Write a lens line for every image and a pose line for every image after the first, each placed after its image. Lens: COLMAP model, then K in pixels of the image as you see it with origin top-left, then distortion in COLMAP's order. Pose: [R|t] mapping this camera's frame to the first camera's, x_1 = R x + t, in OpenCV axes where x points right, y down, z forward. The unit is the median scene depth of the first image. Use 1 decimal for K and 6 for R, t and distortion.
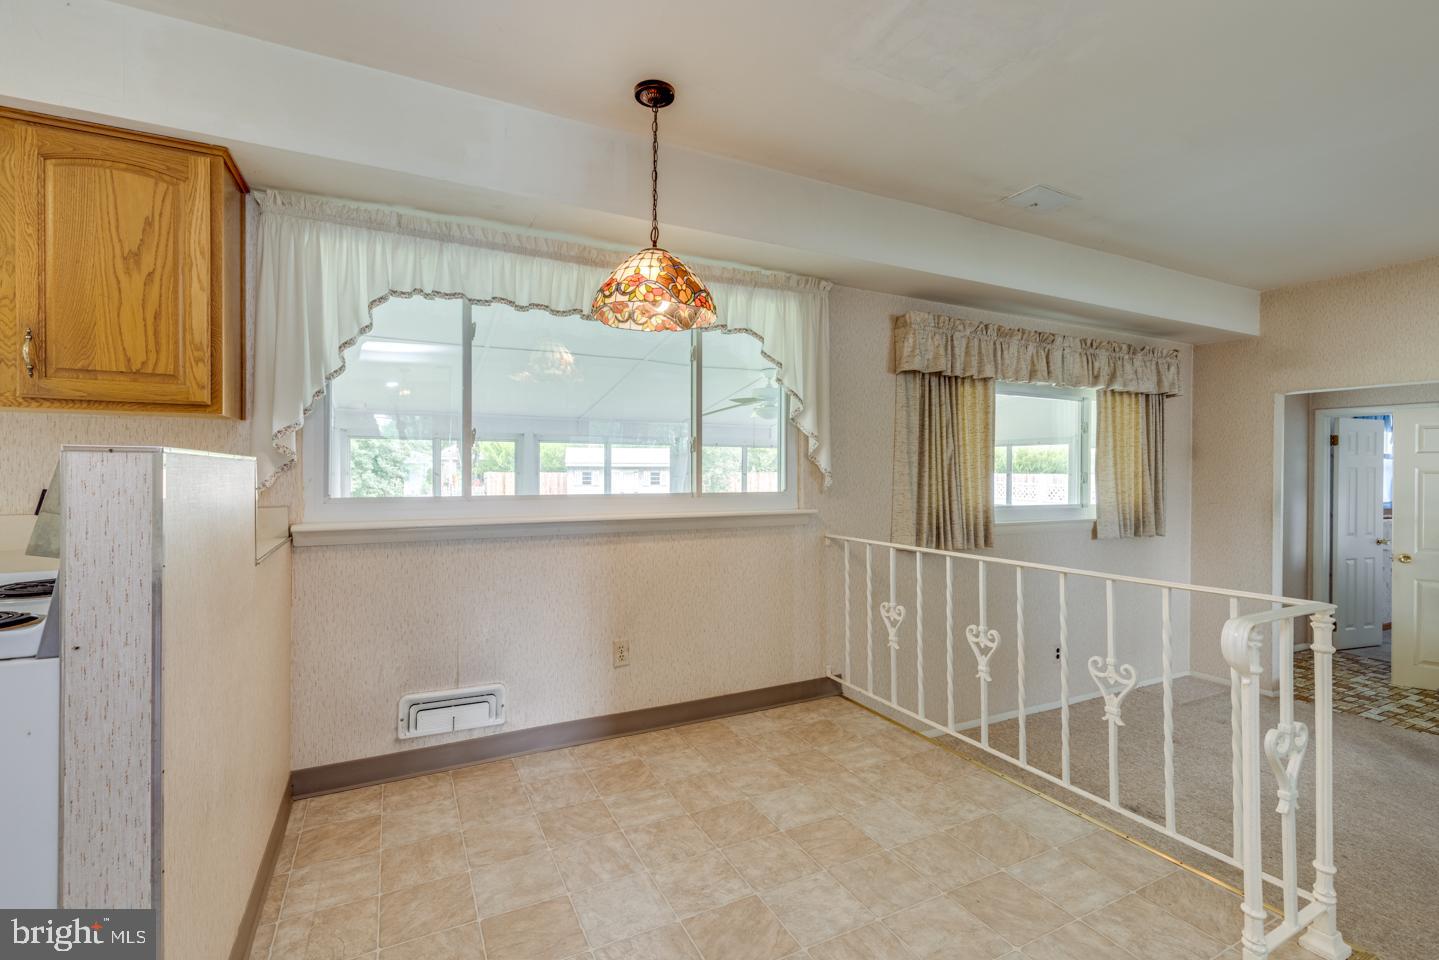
lens RADIAL K [[647.0, 0, 725.3], [0, 647.0, 472.8], [0, 0, 1]] dist [-0.000893, 0.000007]
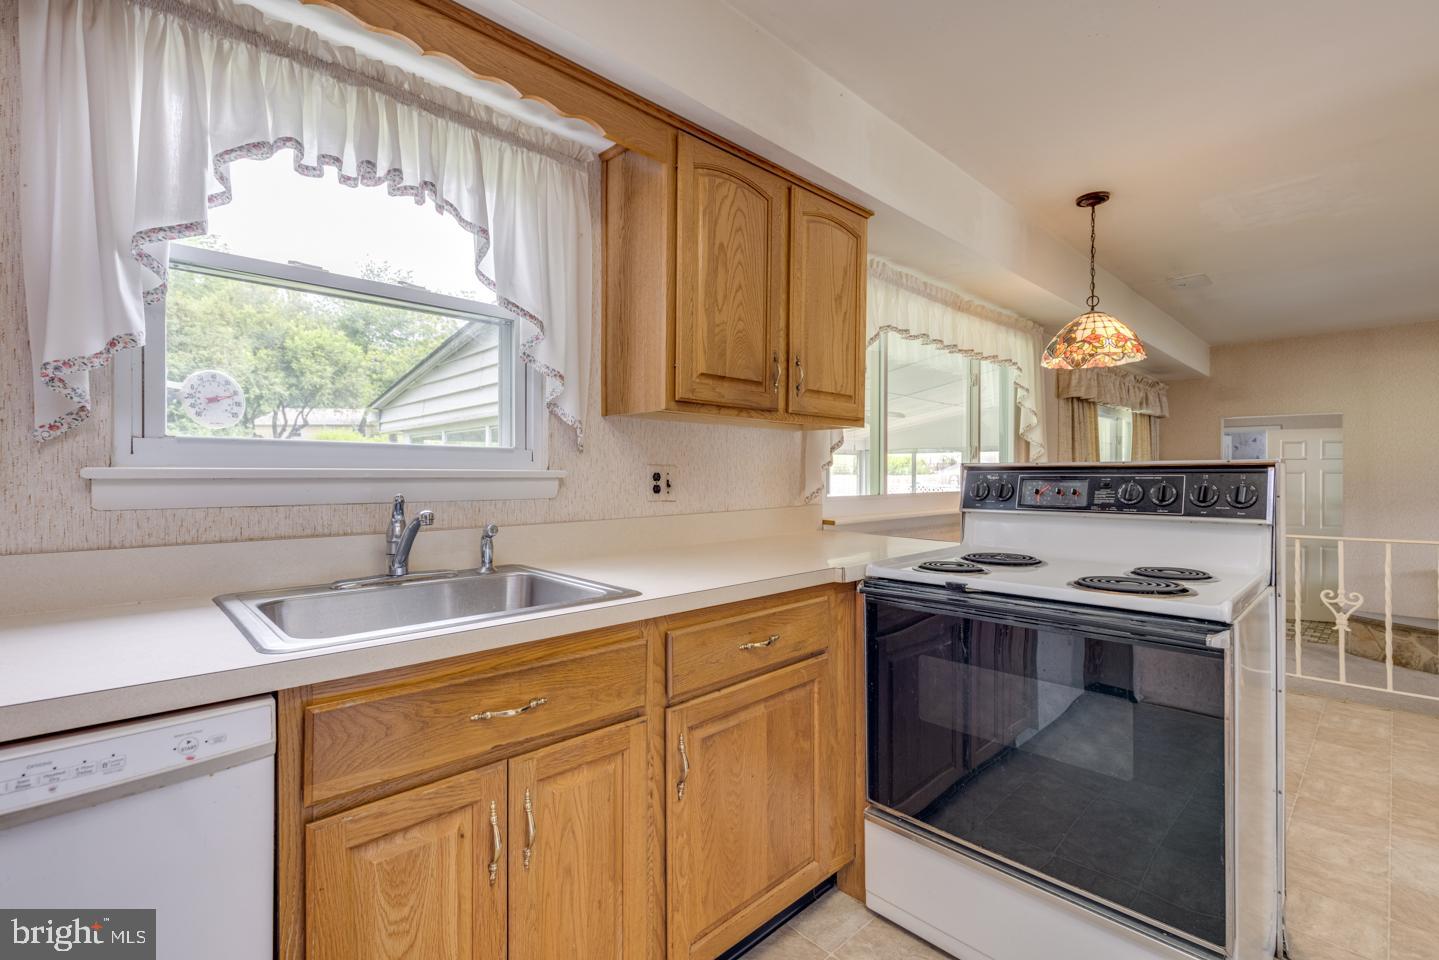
lens RADIAL K [[647.0, 0, 725.3], [0, 647.0, 472.8], [0, 0, 1]] dist [-0.000893, 0.000007]
pose [[0.957230, -0.002441, 0.289317, -1.270172], [0.003896, 0.999982, -0.004453, -0.002077], [-0.289301, 0.005390, 0.957223, -0.086515]]
